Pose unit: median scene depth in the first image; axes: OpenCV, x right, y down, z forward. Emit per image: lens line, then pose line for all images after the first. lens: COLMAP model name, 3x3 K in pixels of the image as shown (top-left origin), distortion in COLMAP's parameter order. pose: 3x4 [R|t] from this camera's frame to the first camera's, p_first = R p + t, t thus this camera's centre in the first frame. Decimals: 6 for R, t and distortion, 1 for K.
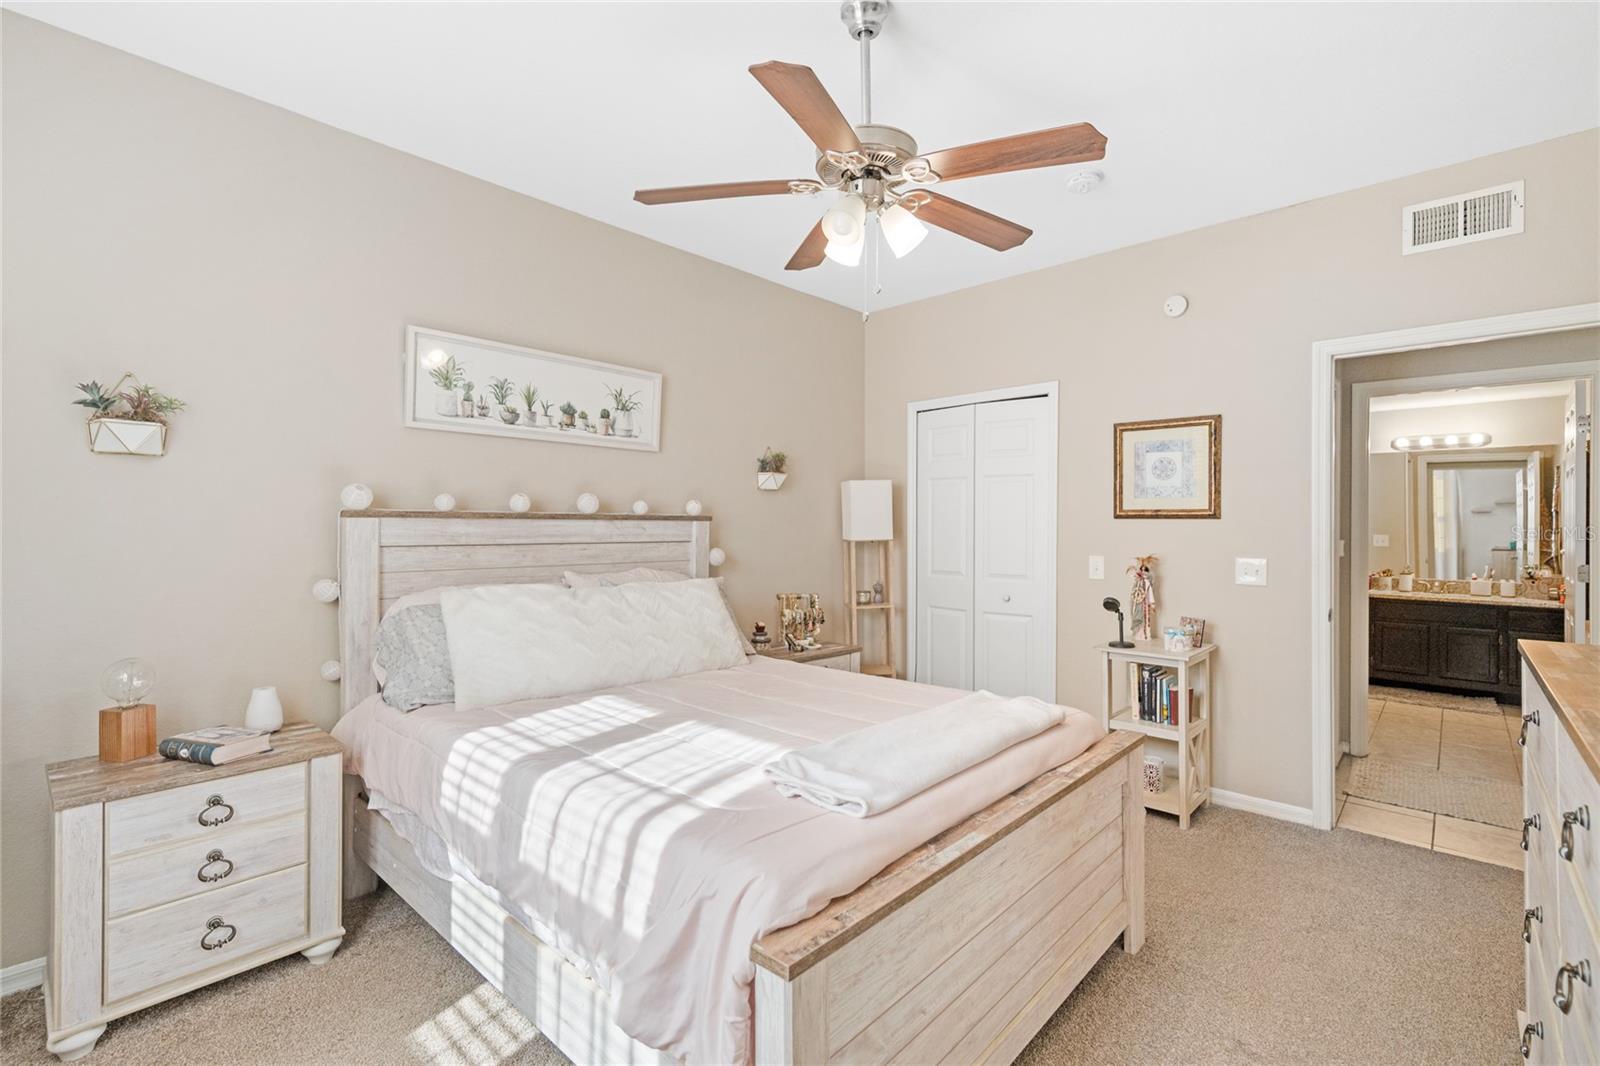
lens RADIAL K [[728.1, 0, 805.5], [0, 728.1, 530.9], [0, 0, 1]] dist [0.022718, 0.000318]
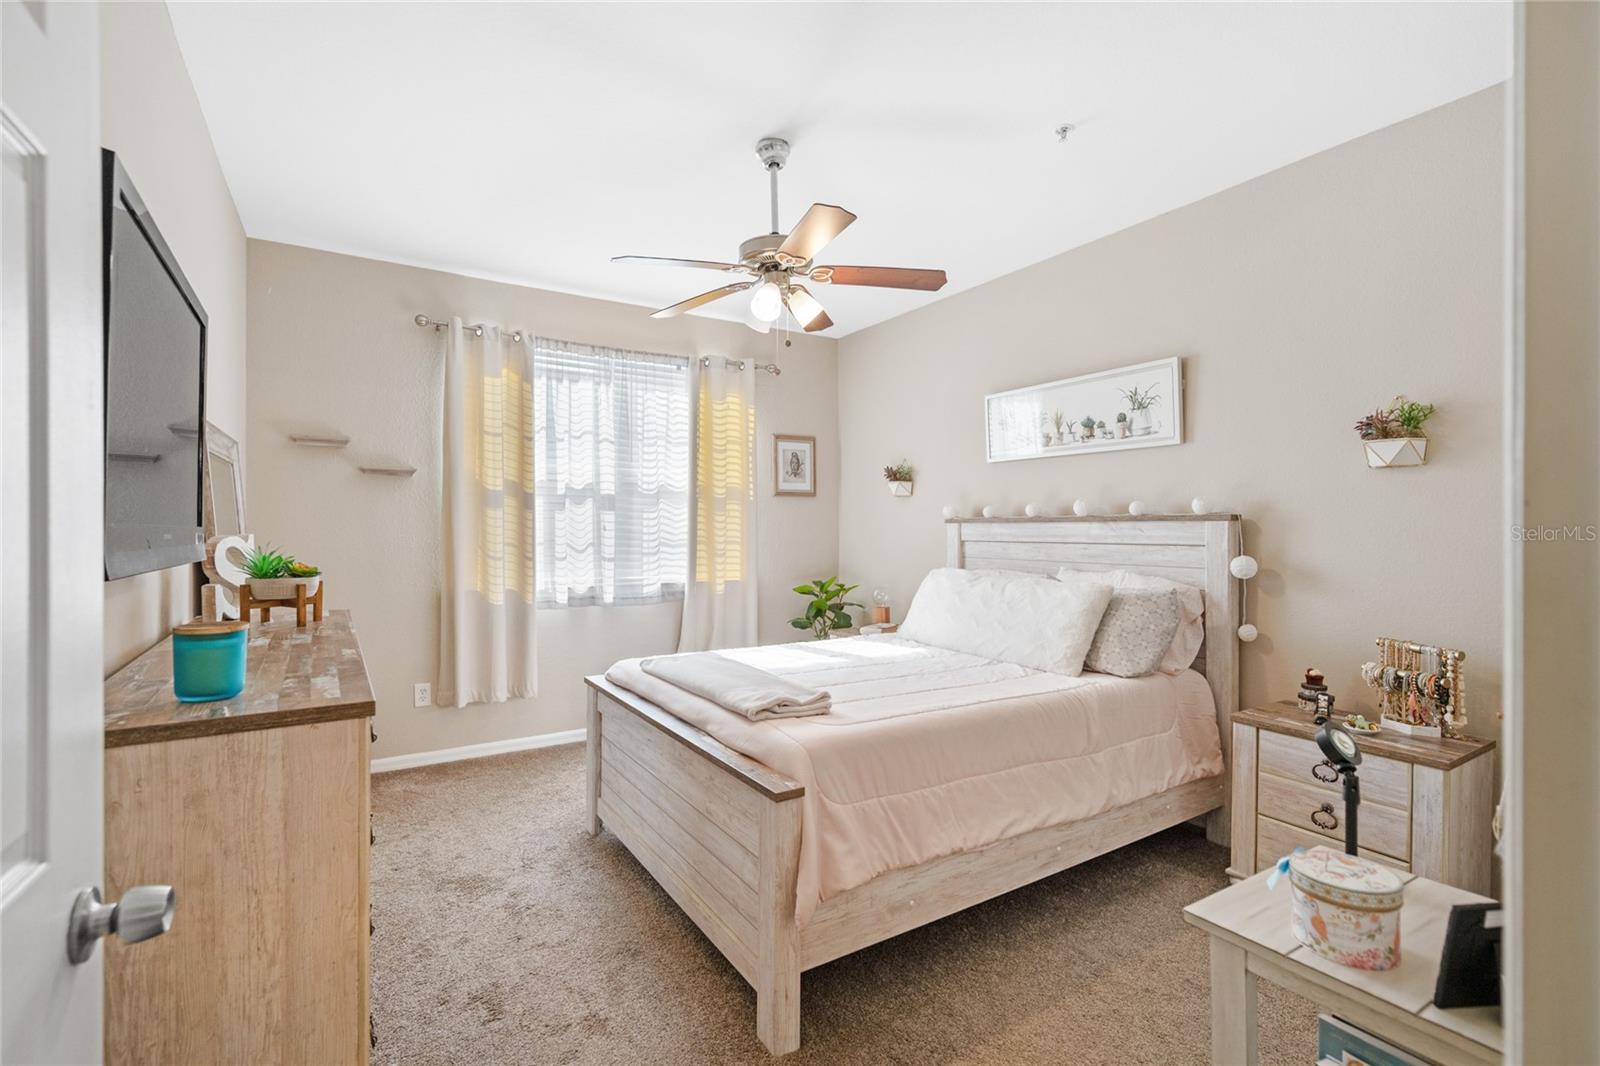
lens RADIAL K [[728.1, 0, 805.5], [0, 728.1, 530.9], [0, 0, 1]] dist [0.022718, 0.000318]
pose [[-0.261421, -0.000167, -0.965225, 0.850135], [-0.006870, 0.999975, 0.001688, -0.000919], [0.965201, 0.007072, -0.261415, 0.866484]]
